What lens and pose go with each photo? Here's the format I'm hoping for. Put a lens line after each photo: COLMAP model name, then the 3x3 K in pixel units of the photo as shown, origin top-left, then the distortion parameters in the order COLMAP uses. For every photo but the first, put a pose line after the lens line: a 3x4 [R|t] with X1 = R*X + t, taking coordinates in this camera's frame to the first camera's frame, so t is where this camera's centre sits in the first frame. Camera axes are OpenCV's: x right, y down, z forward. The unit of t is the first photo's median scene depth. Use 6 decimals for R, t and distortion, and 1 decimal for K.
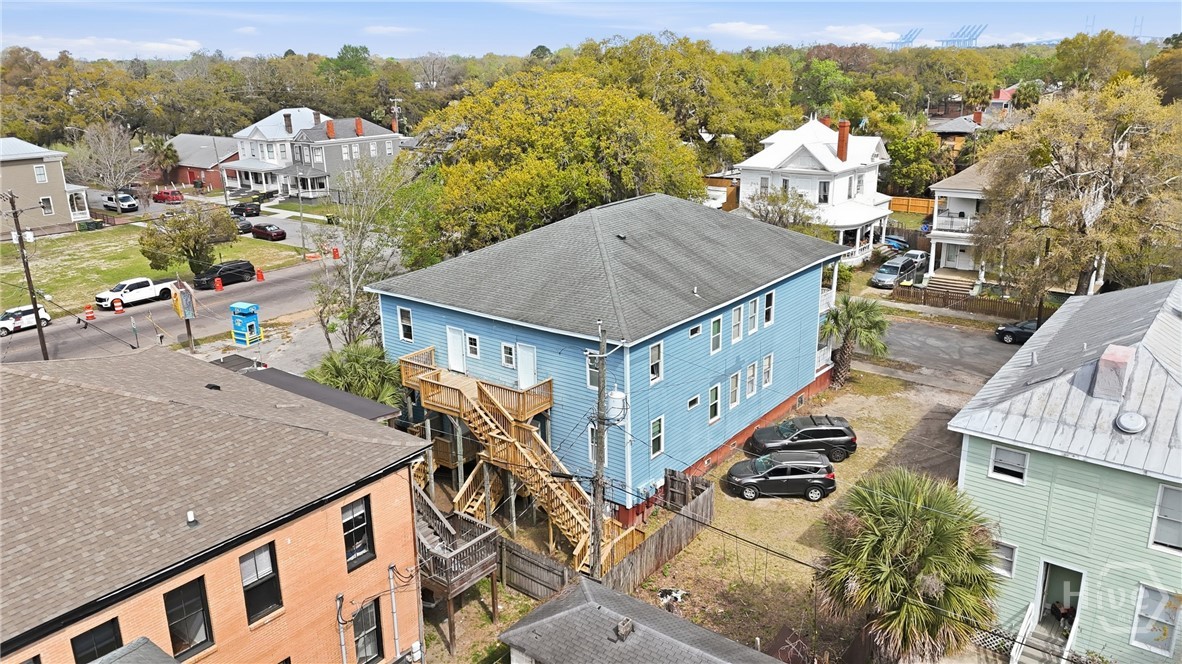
lens RADIAL K [[863.9, 0, 591.0], [0, 863.9, 332.0], [0, 0, 1]] dist [0.086561, -0.072427]
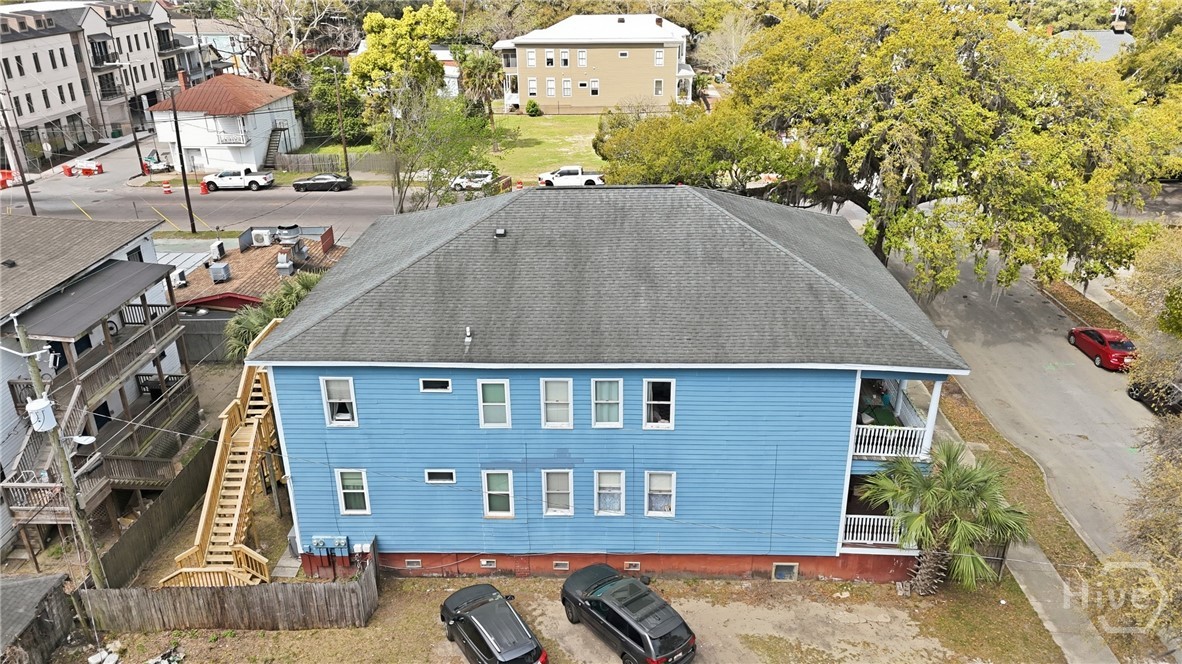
lens RADIAL K [[863.9, 0, 591.0], [0, 863.9, 332.0], [0, 0, 1]] dist [0.086561, -0.072427]
pose [[0.591452, 0.330360, -0.735559, 0.713113], [-0.232751, 0.943336, 0.236527, -0.245692], [0.772018, 0.031307, 0.634829, 0.635529]]
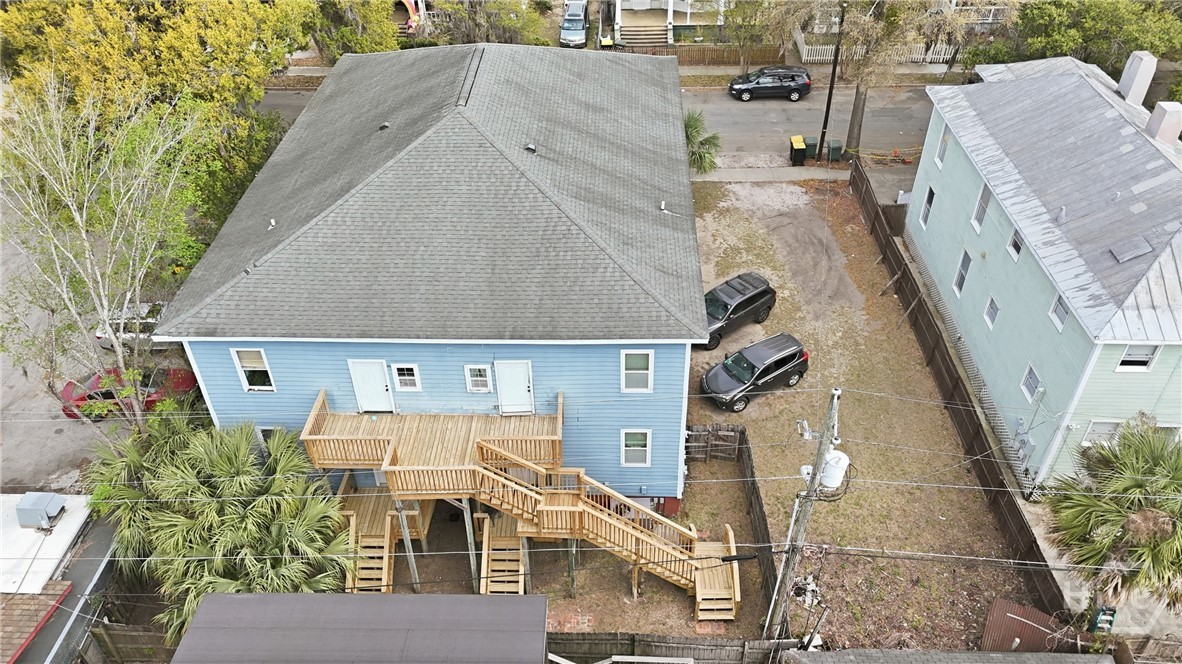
lens RADIAL K [[863.9, 0, 591.0], [0, 863.9, 332.0], [0, 0, 1]] dist [0.086561, -0.072427]
pose [[0.807427, -0.361714, 0.466073, -0.320920], [0.175366, 0.901441, 0.395792, -0.256060], [-0.563301, -0.237839, 0.791280, 0.393208]]
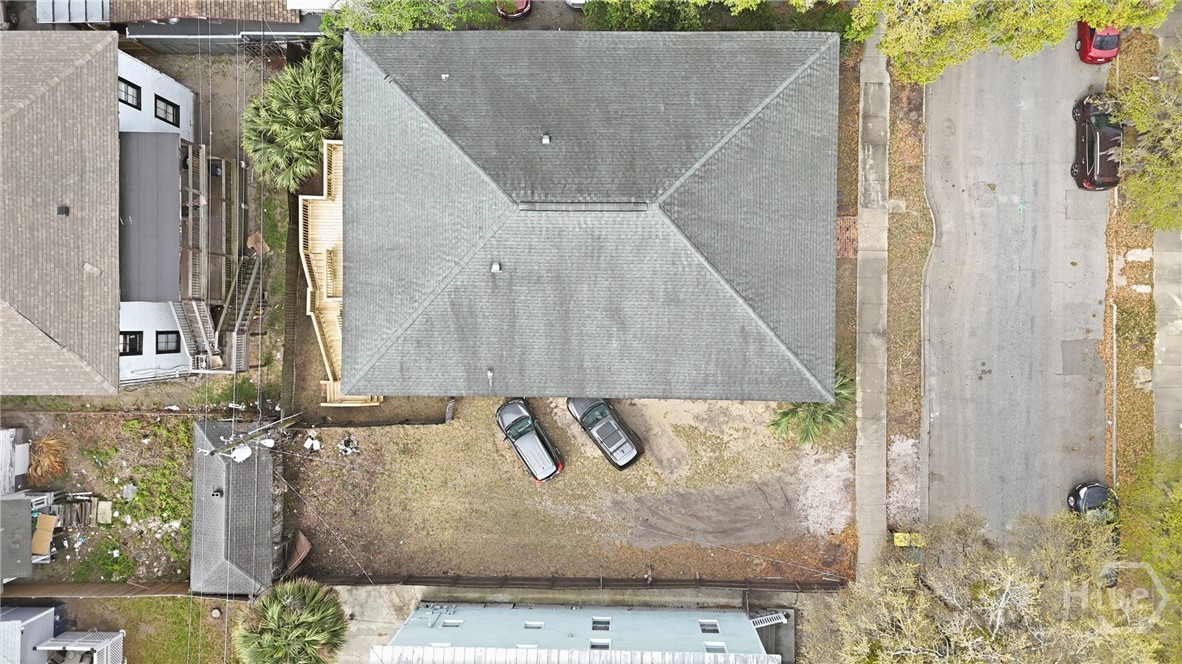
lens RADIAL K [[863.9, 0, 591.0], [0, 863.9, 332.0], [0, 0, 1]] dist [0.086561, -0.072427]
pose [[0.609163, 0.793009, -0.007583, 0.181534], [-0.200340, 0.163132, 0.966050, -1.035036], [0.767323, -0.586962, 0.258246, 0.864819]]
